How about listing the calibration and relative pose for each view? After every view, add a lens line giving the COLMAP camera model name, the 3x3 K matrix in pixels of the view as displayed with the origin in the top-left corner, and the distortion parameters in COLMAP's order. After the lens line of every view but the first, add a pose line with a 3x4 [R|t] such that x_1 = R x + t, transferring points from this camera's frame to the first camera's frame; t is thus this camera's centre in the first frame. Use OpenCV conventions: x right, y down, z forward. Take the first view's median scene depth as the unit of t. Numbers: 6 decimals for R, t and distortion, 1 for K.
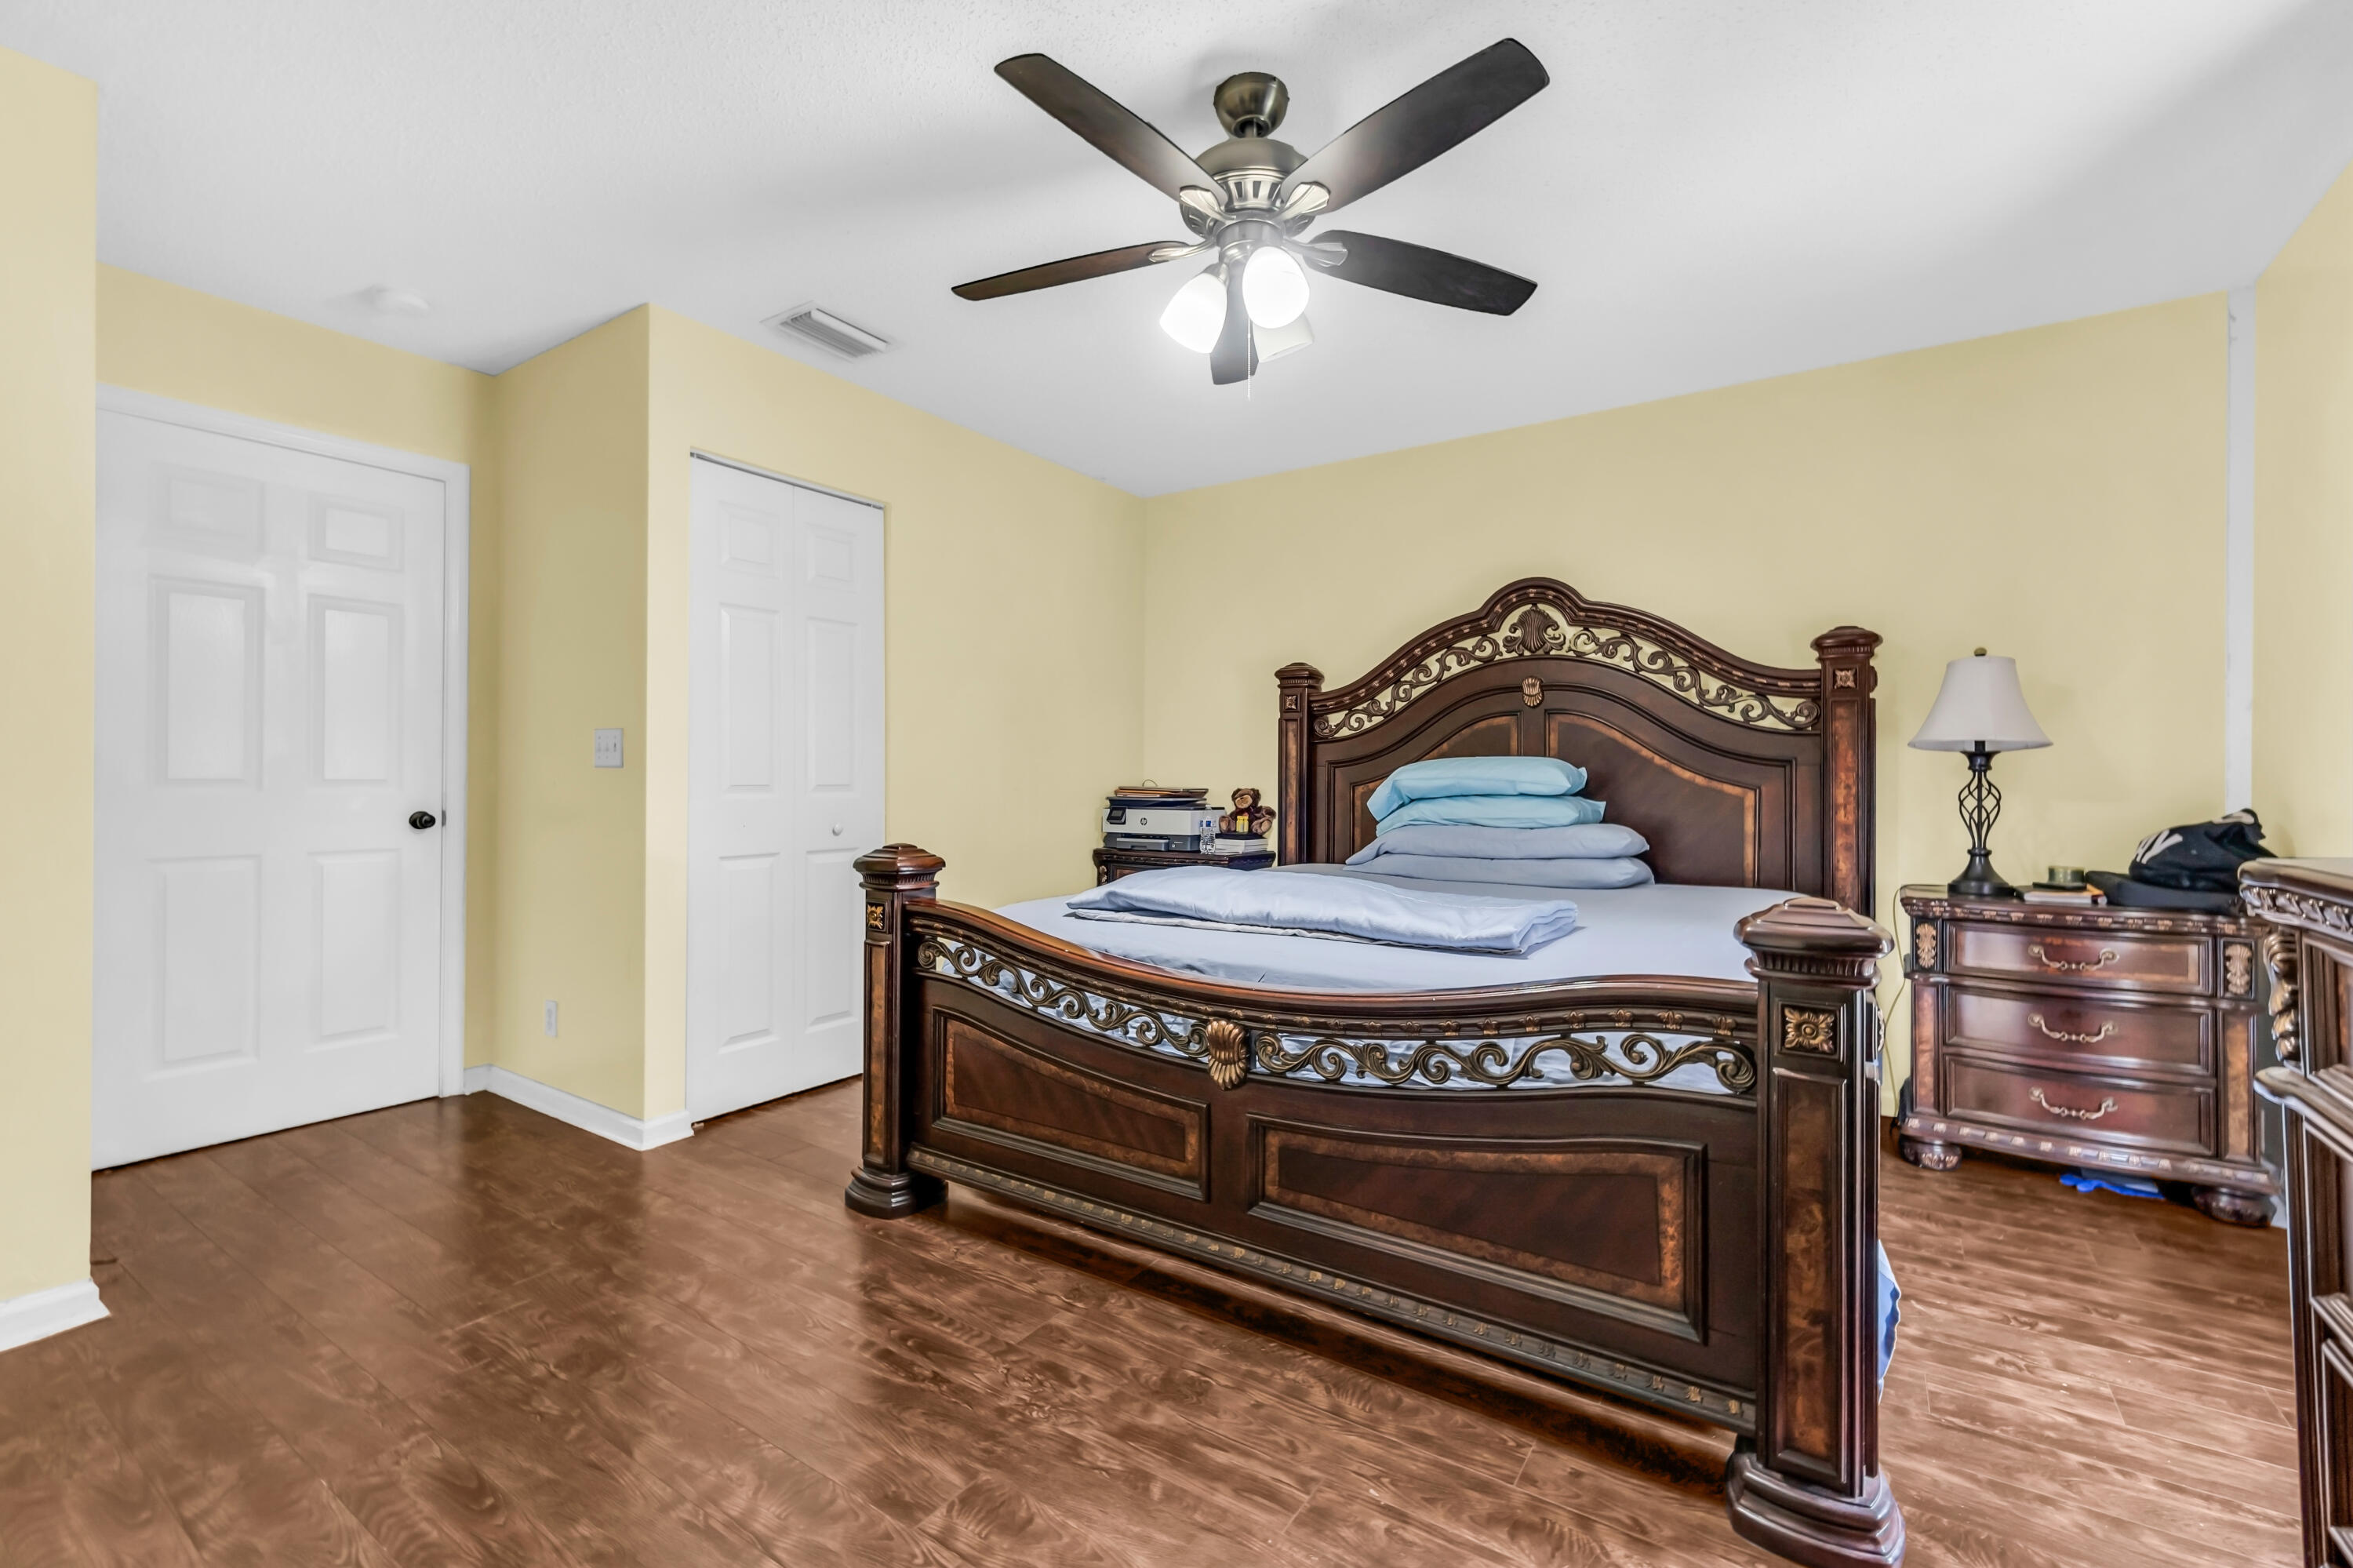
lens RADIAL K [[1021.6, 0, 1159.7], [0, 1021.6, 770.0], [0, 0, 1]] dist [0.004110, 0.001100]
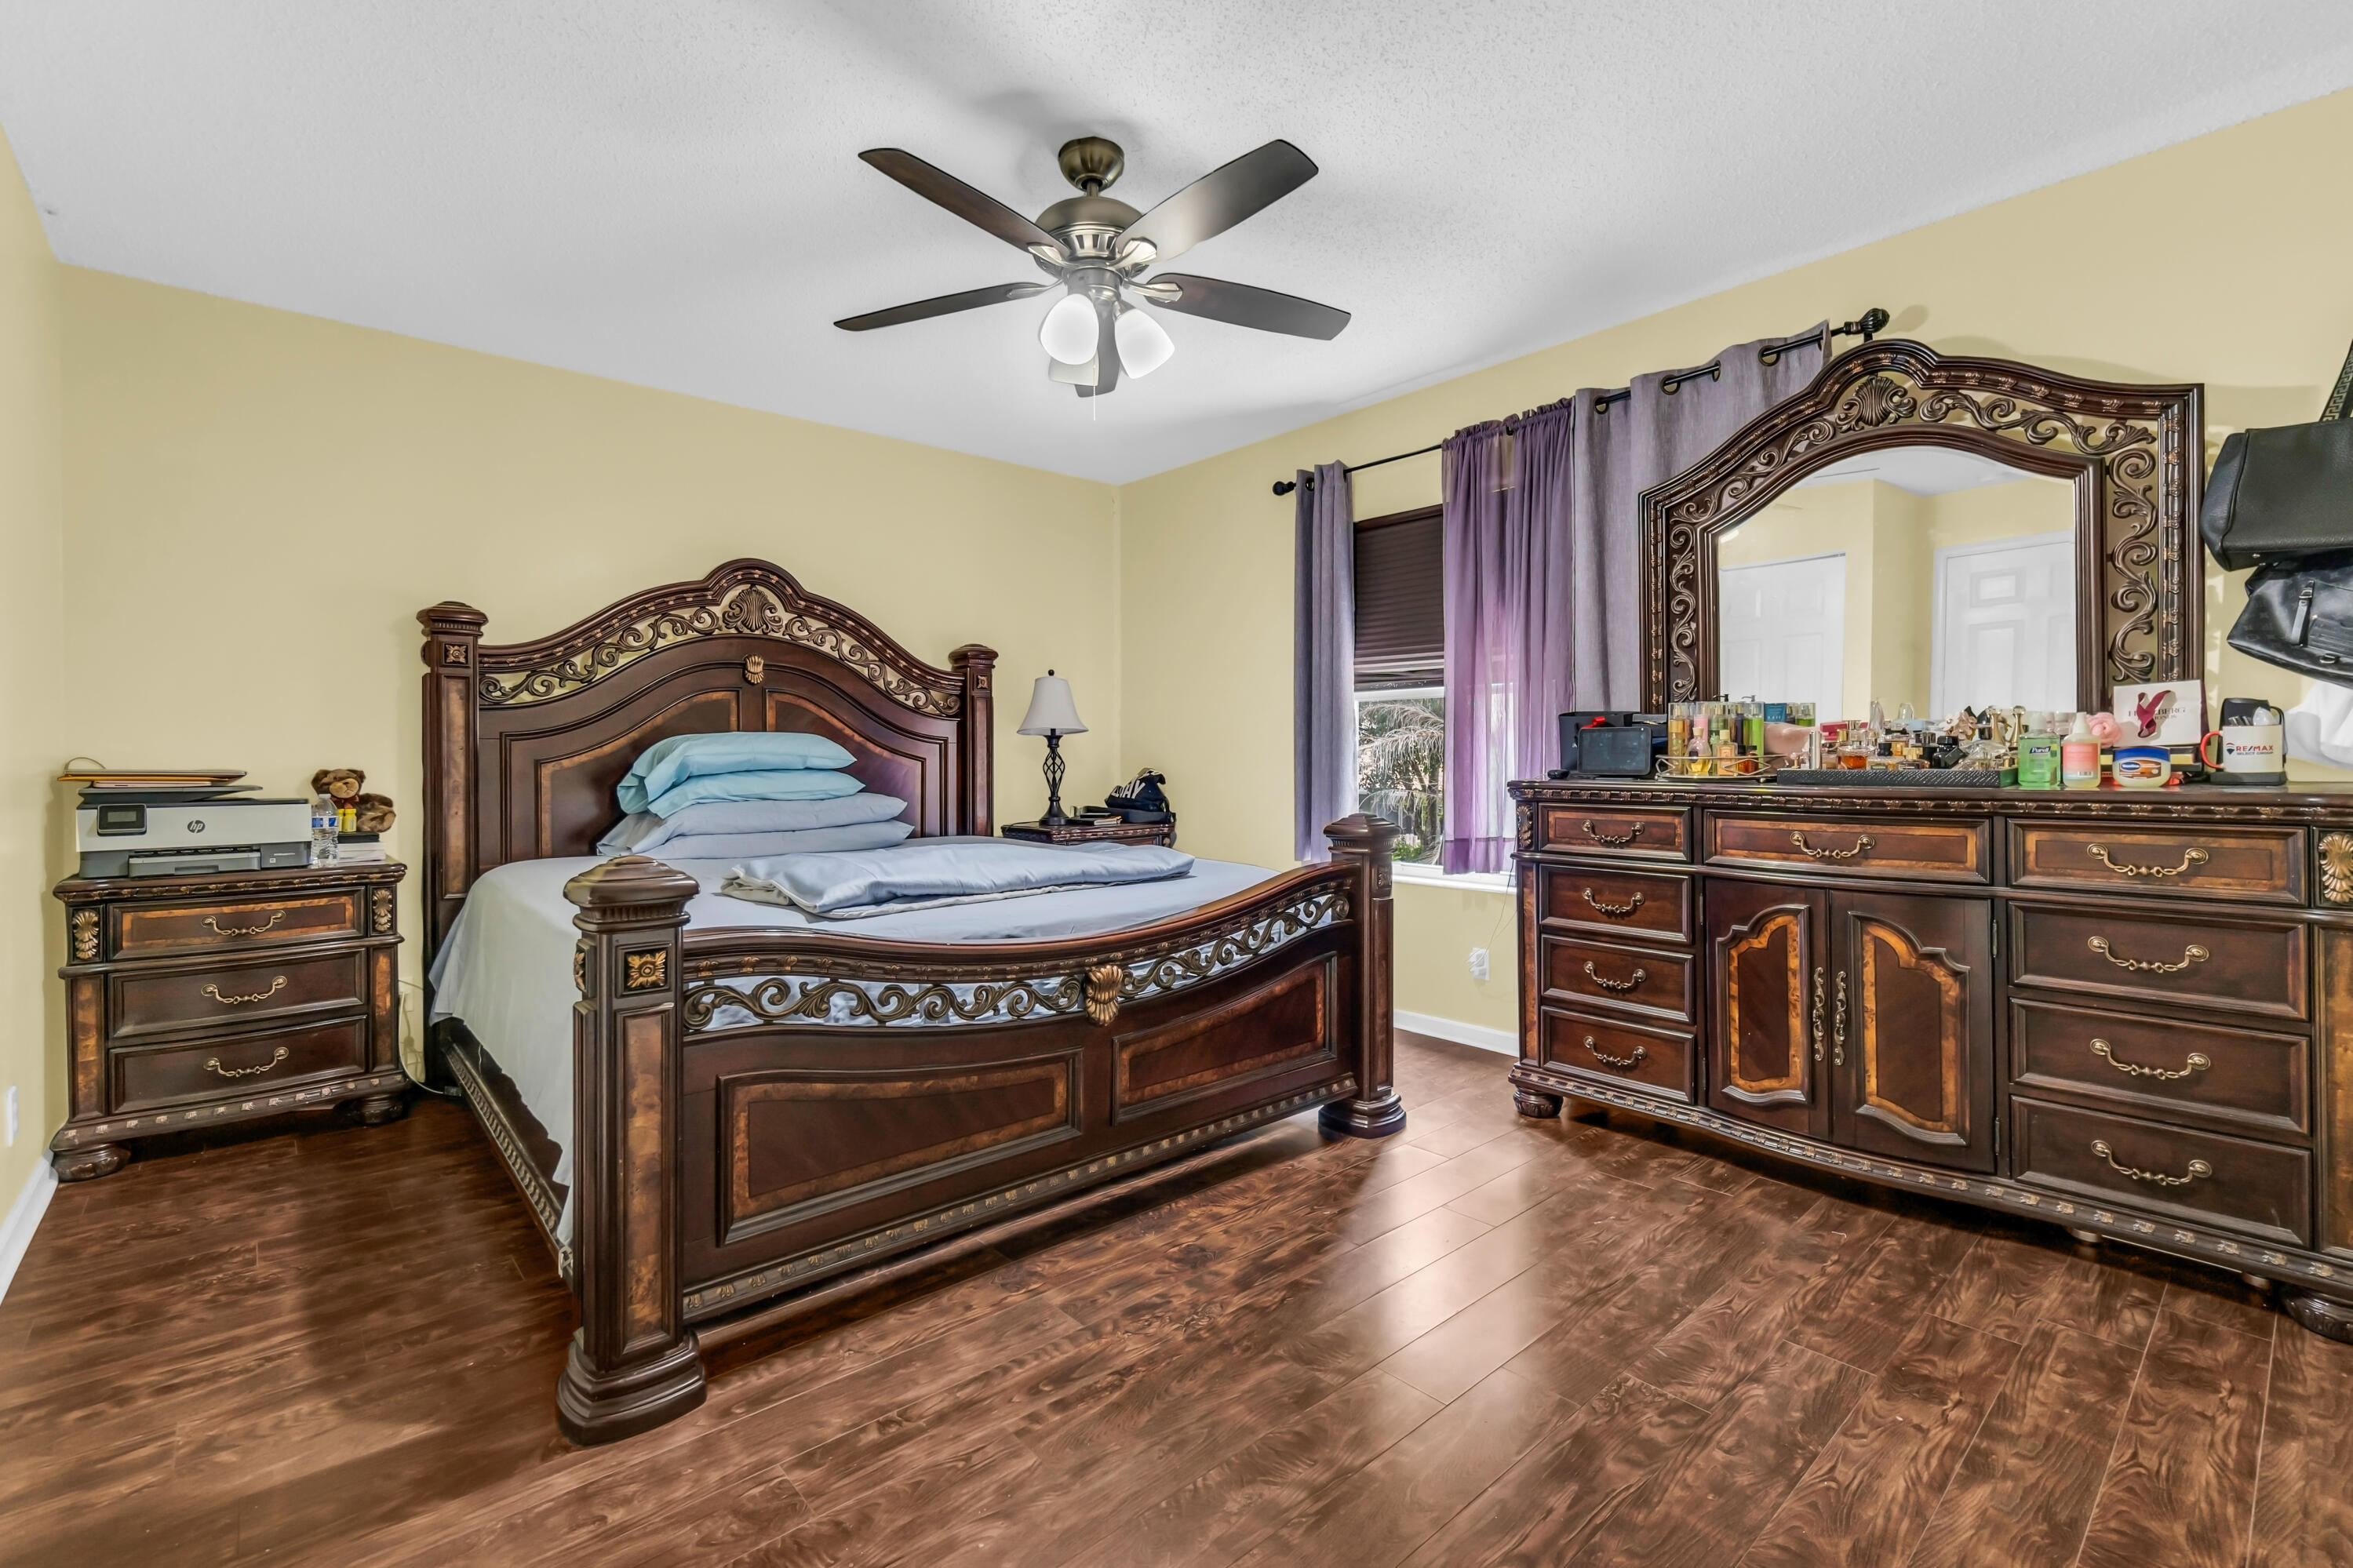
lens RADIAL K [[1032.1, 0, 1159.2], [0, 1032.1, 752.9], [0, 0, 1]] dist [0.011845, 0.000211]
pose [[0.251405, -0.003747, 0.967875, -0.872066], [-0.005896, 0.999968, 0.005403, -0.000471], [-0.967864, -0.007065, 0.251375, 0.543322]]
